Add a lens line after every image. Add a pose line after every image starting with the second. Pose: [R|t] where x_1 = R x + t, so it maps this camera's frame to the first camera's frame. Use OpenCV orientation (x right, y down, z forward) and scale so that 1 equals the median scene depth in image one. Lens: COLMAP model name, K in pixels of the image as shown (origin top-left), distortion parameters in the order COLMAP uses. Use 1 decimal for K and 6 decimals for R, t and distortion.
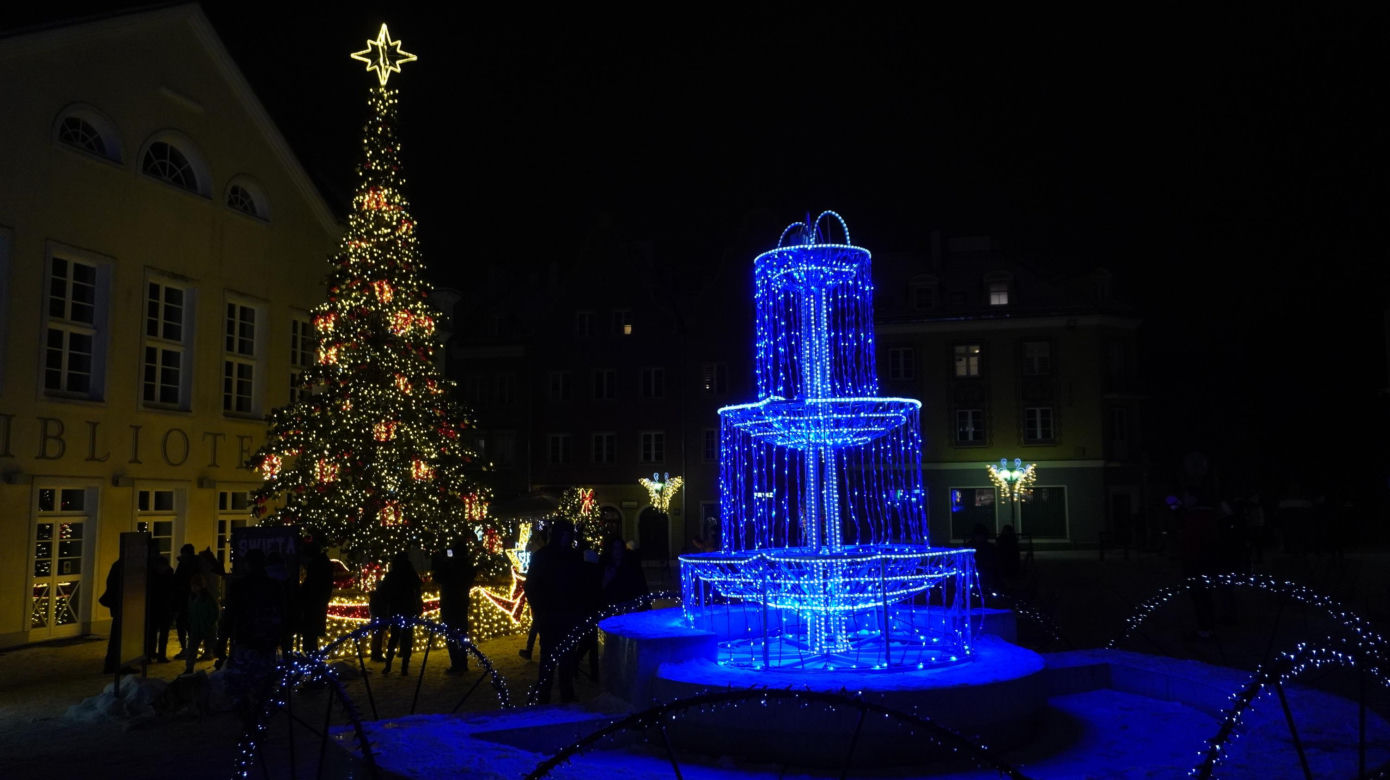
lens RADIAL K [[1098.4, 0, 695.0], [0, 1098.4, 390.0], [0, 0, 1]] dist [-0.008248, -0.000406]
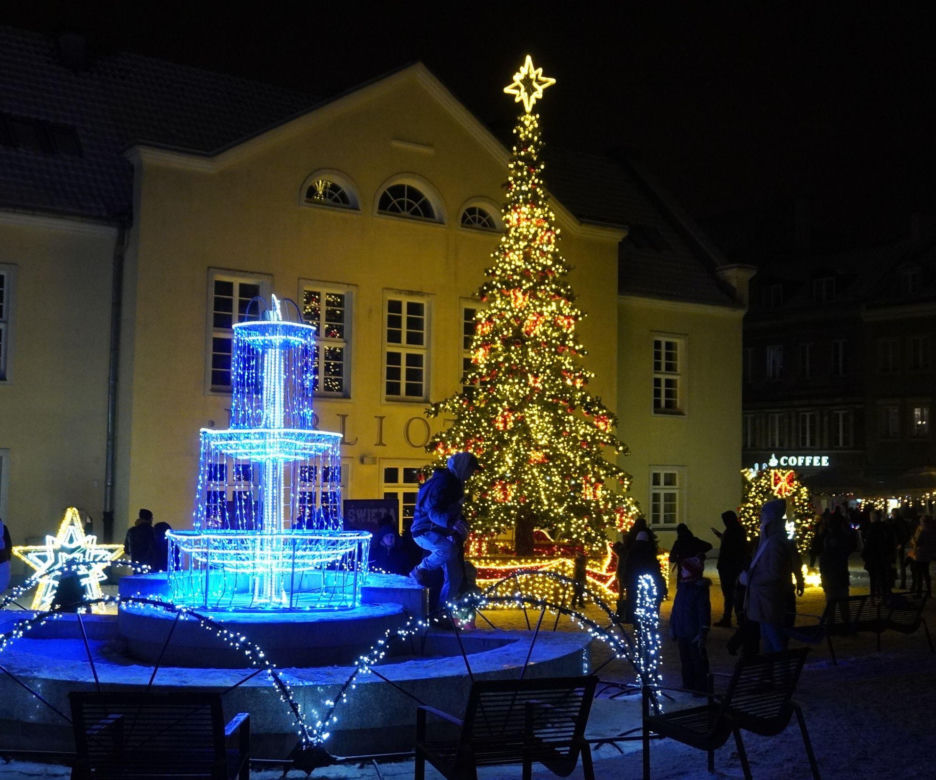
lens RADIAL K [[1233.6, 0, 485.1], [0, 1233.6, 393.2], [0, 0, 1]] dist [0.016028, -0.011907]
pose [[0.775811, -0.021477, -0.630600, 0.485888], [0.047164, 0.998598, 0.024015, -0.022443], [0.629200, -0.048373, 0.775737, -0.026477]]
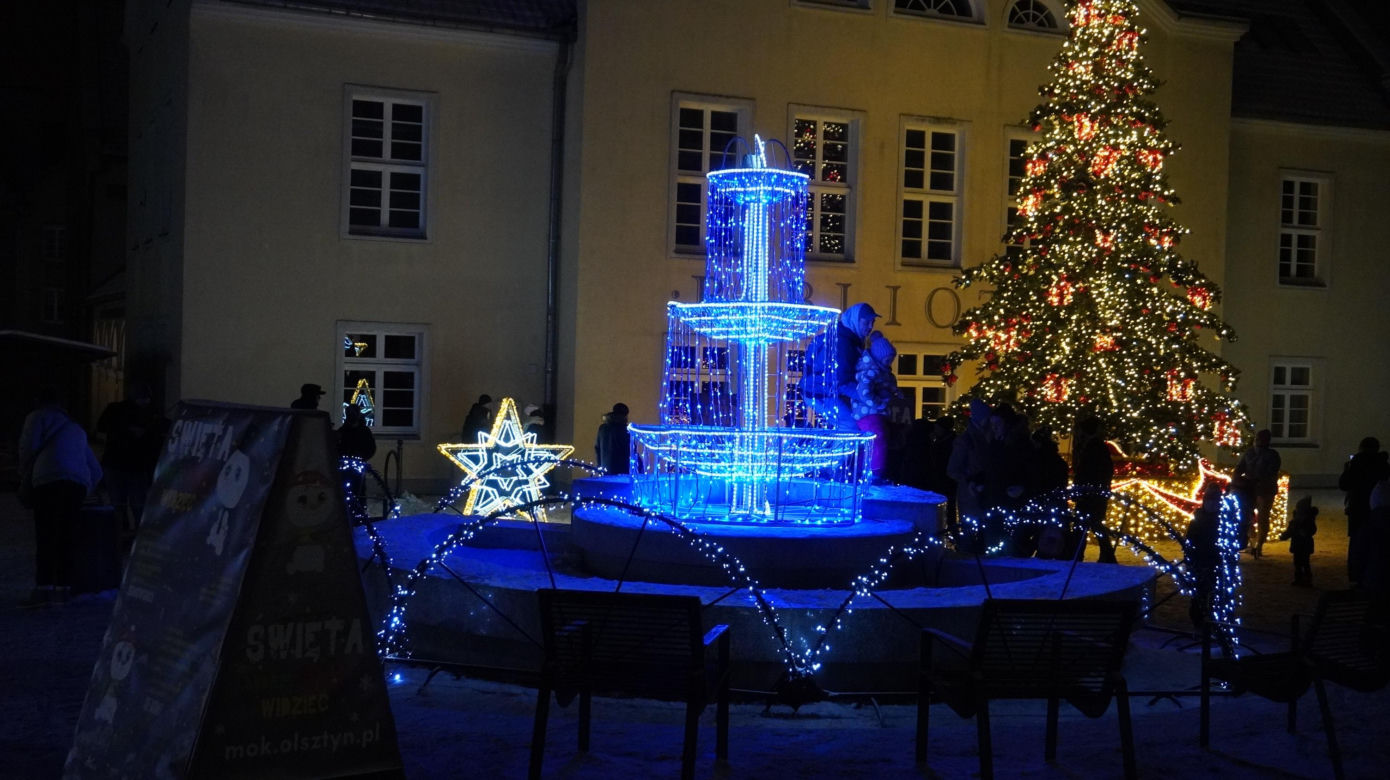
lens RADIAL K [[1682.0, 0, 690.9], [0, 1682.0, 402.7], [0, 0, 1]] dist [0.023385, 0.026388]
pose [[0.630036, 0.048822, -0.775030, 0.523085], [0.048917, 0.993545, 0.102353, -0.025141], [0.775024, -0.102398, 0.623580, -0.060385]]
